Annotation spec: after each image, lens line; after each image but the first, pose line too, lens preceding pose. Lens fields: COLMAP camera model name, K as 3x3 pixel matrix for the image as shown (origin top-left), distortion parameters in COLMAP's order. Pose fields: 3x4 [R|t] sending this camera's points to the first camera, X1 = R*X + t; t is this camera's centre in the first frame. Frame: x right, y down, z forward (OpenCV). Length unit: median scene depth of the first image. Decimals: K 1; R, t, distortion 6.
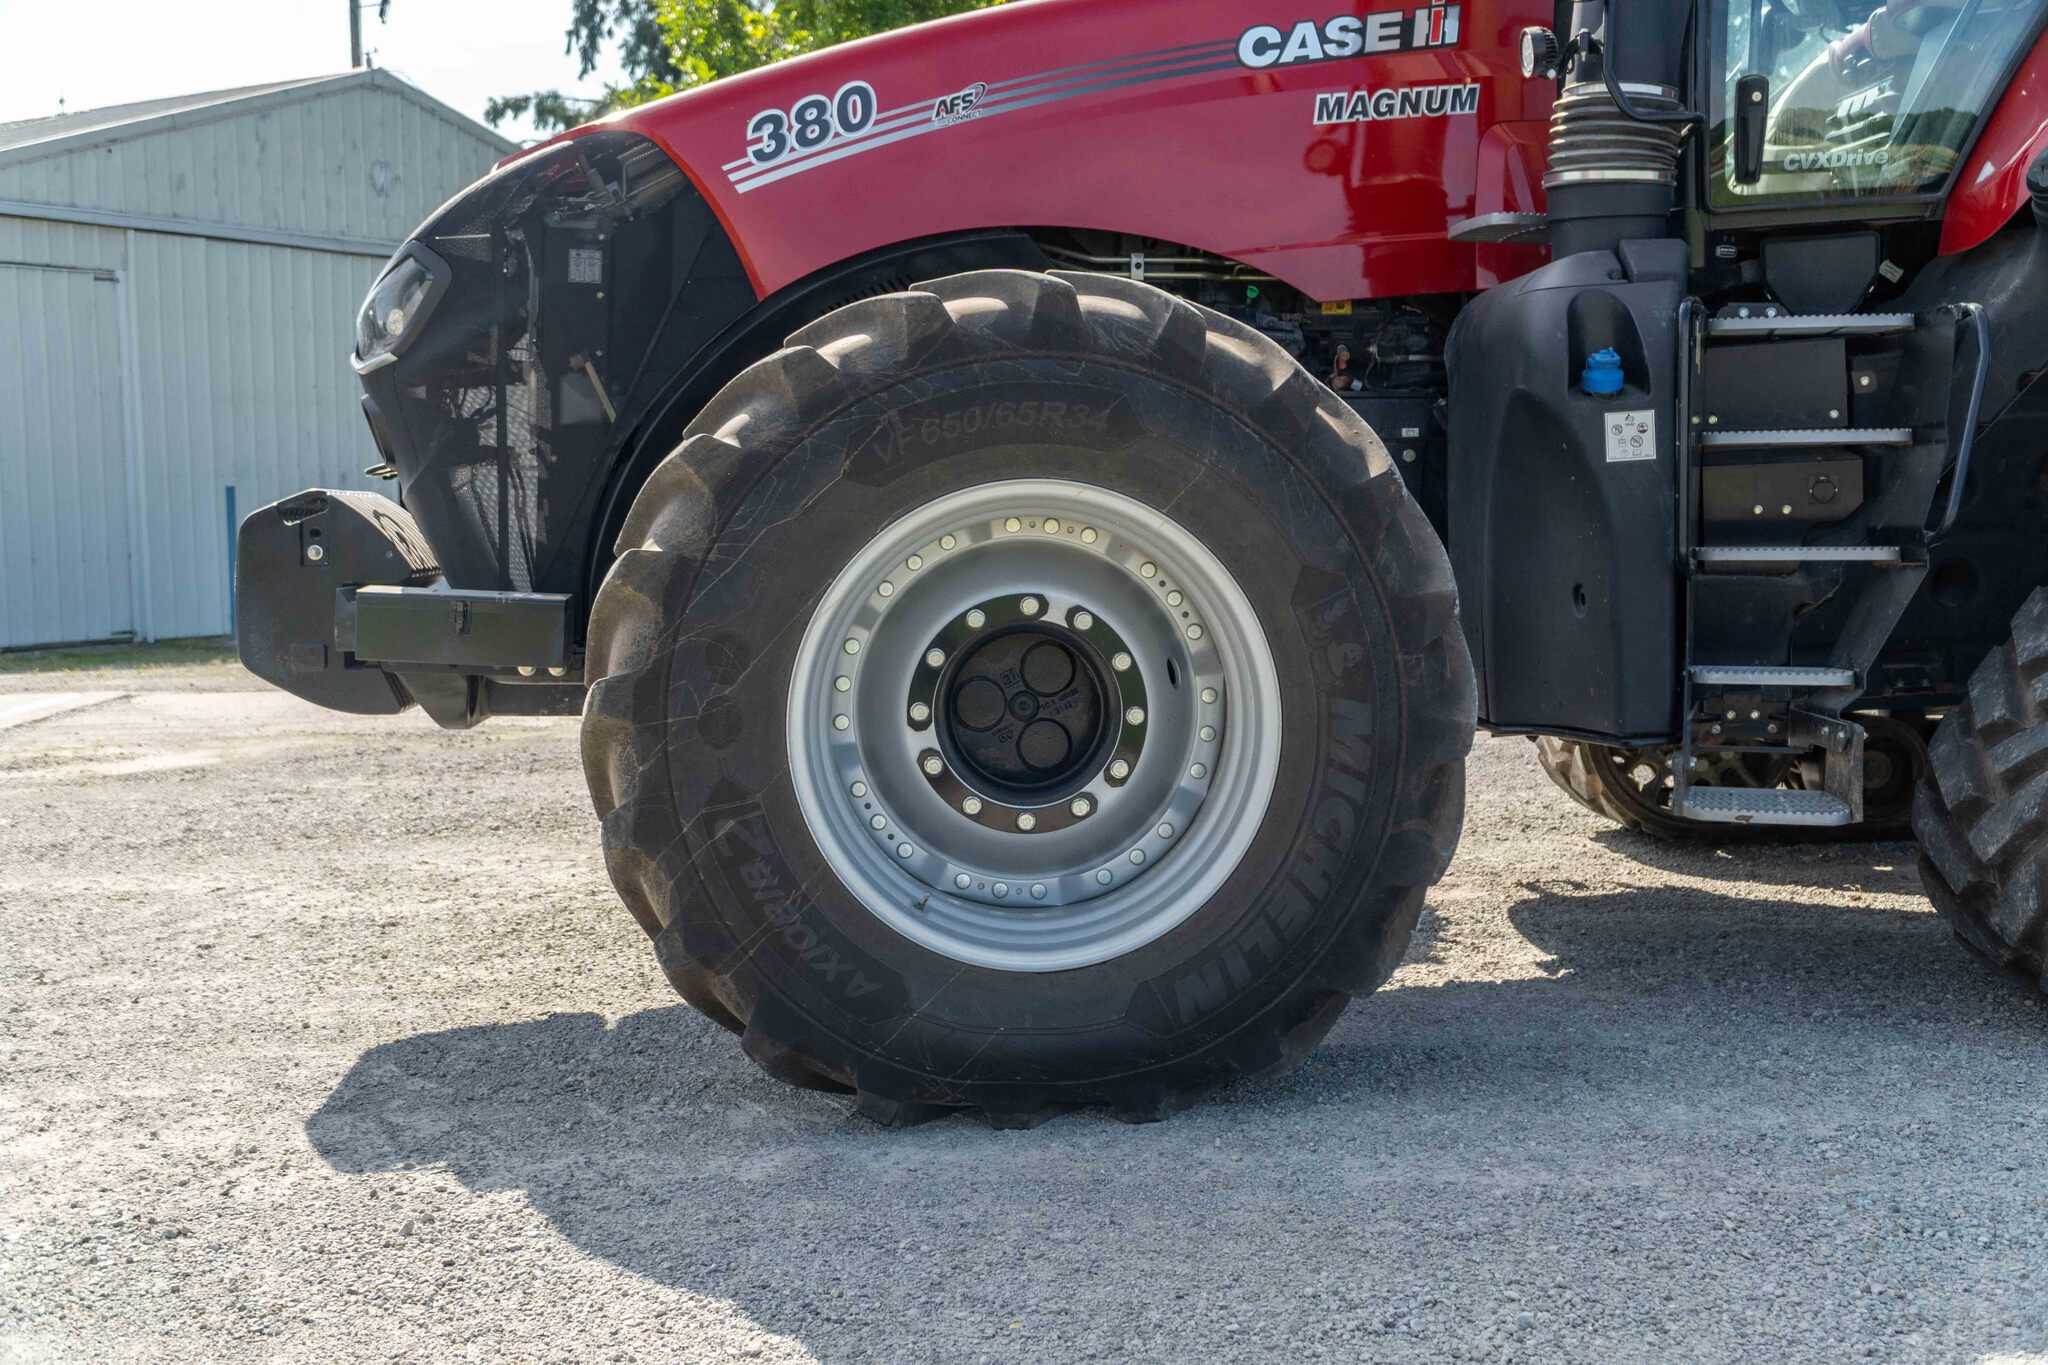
lens RADIAL K [[2552.9, 0, 990.8], [0, 2552.9, 673.6], [0, 0, 1]] dist [0.093577, -0.066607]
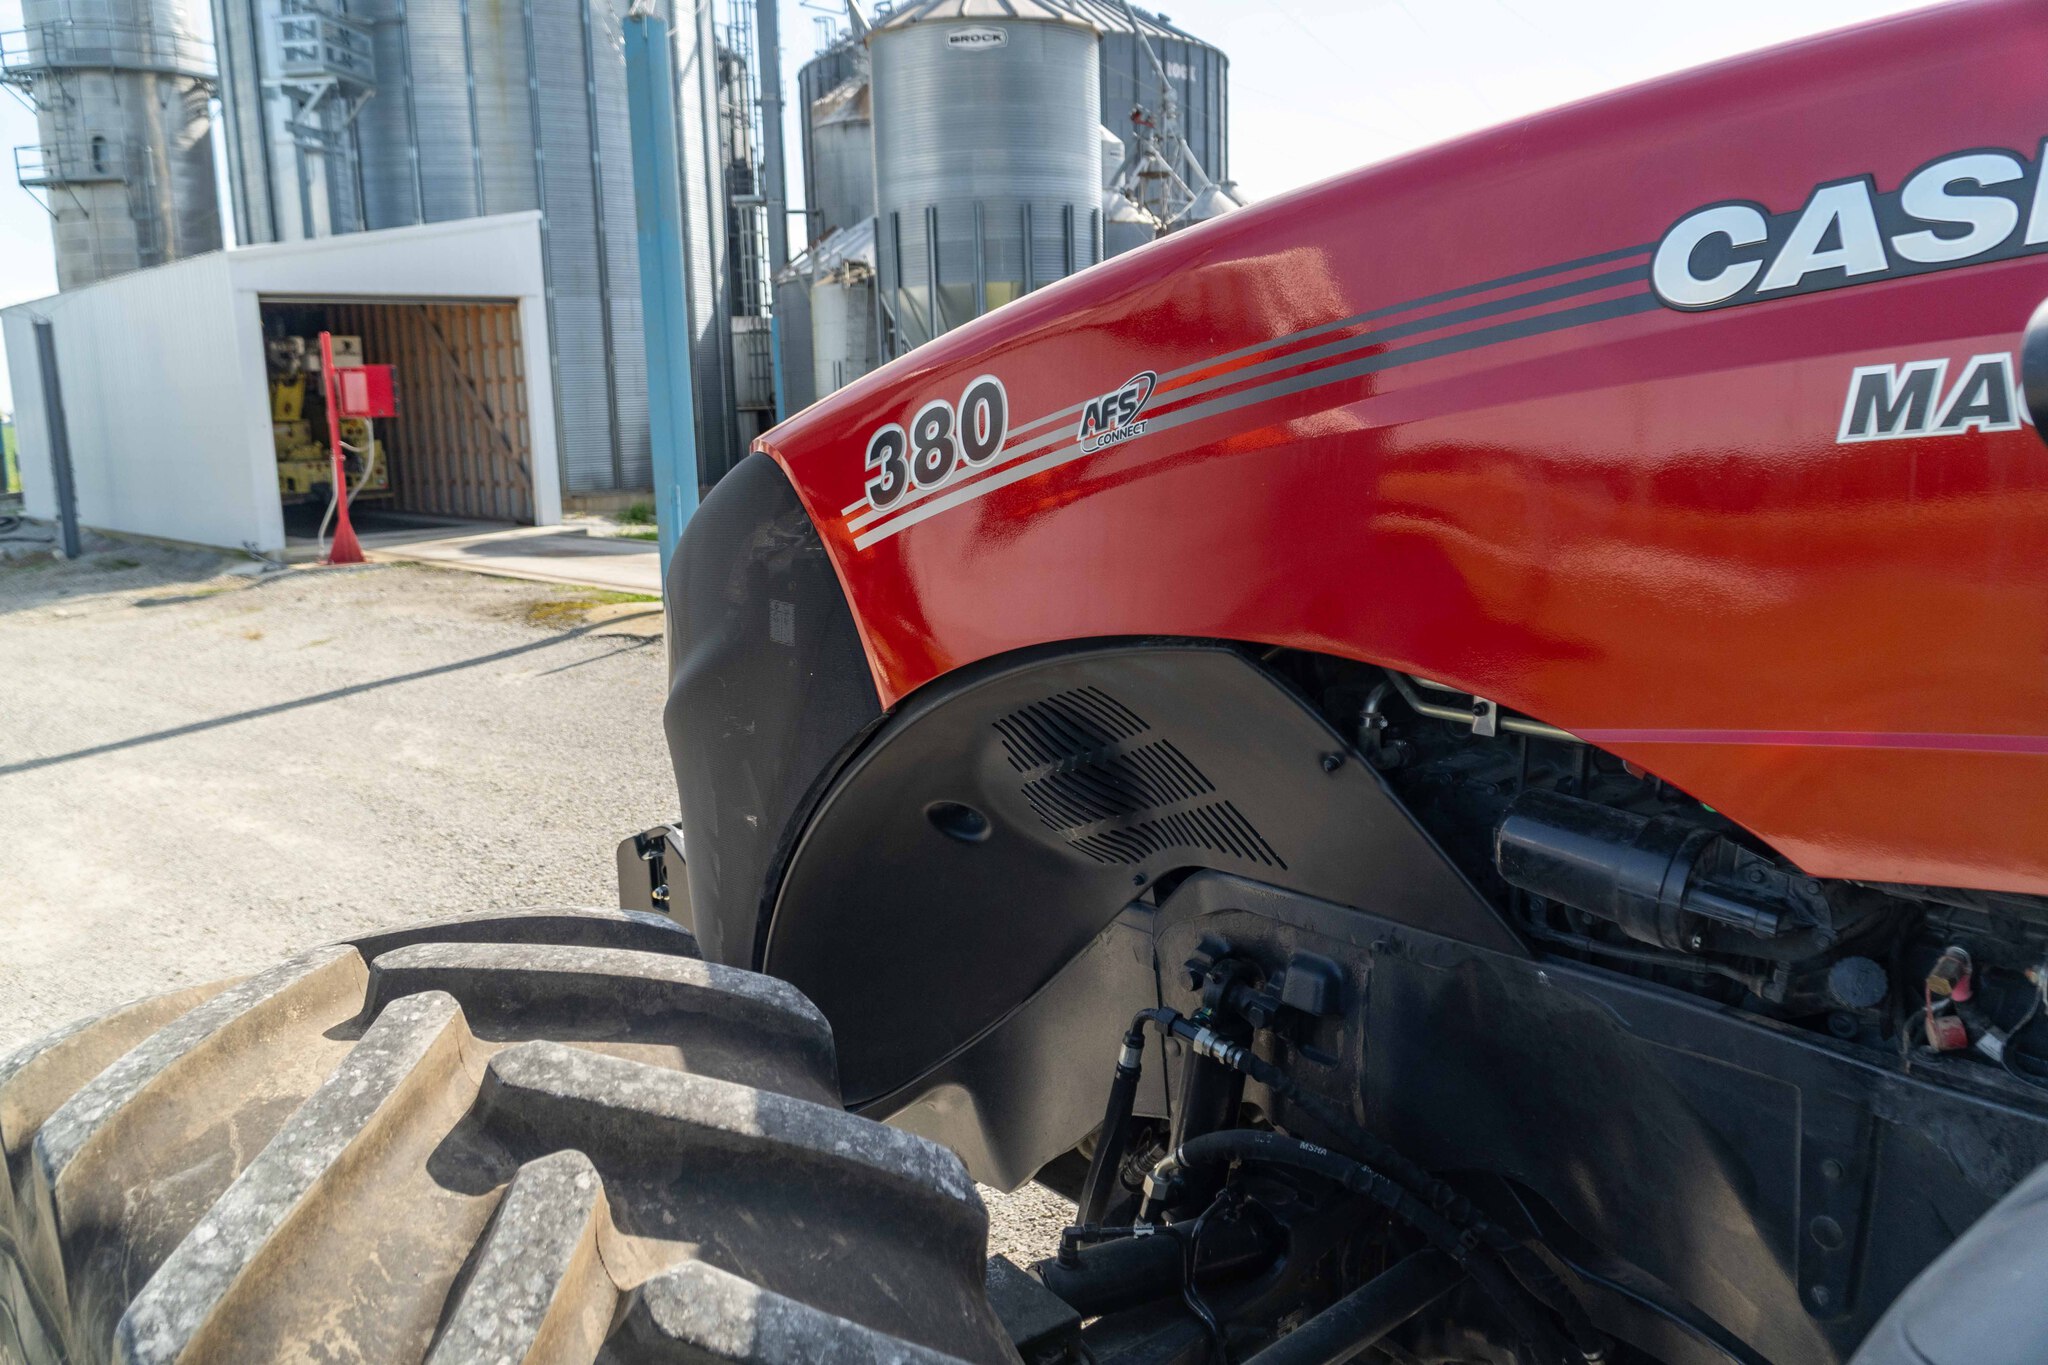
lens RADIAL K [[1624.3, 0, 1024.0], [0, 1624.3, 682.5], [0, 0, 1]] dist [0.001388, -0.000644]
pose [[0.630245, 0.138523, -0.763939, 0.252863], [-0.037878, 0.988269, 0.147952, -0.217357], [0.775472, -0.064310, 0.628098, 0.768196]]
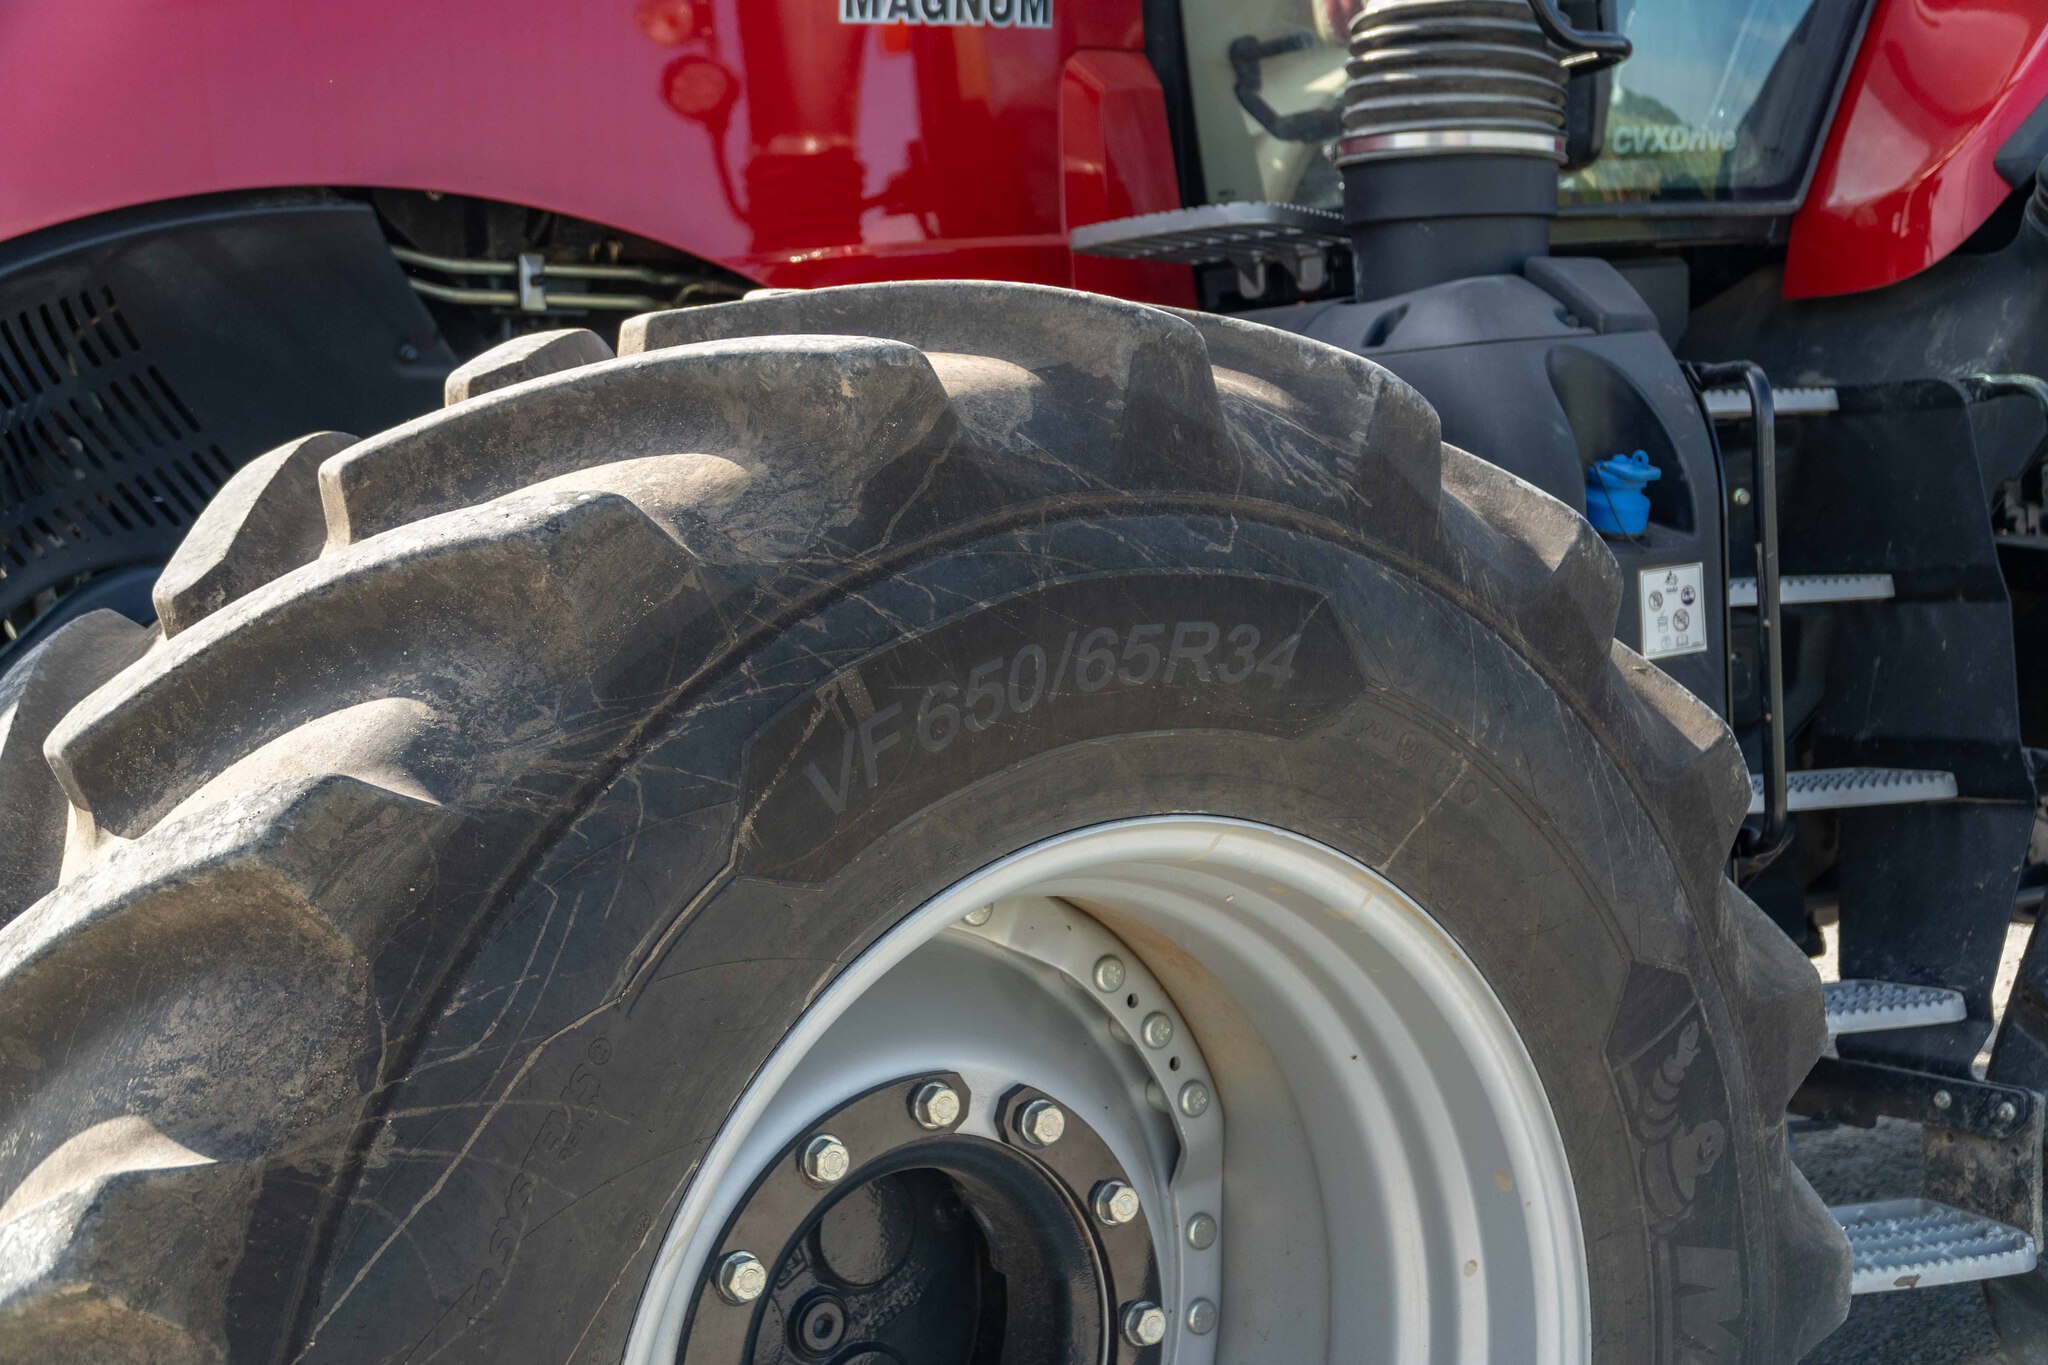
lens RADIAL K [[2814.1, 0, 1024.0], [0, 2814.1, 682.5], [0, 0, 1]] dist [0.129645, -0.361272]
pose [[0.812343, -0.059143, 0.580174, -0.195563], [0.073274, 0.997311, -0.000930, -0.078361], [-0.578559, 0.043267, 0.814492, 0.529525]]
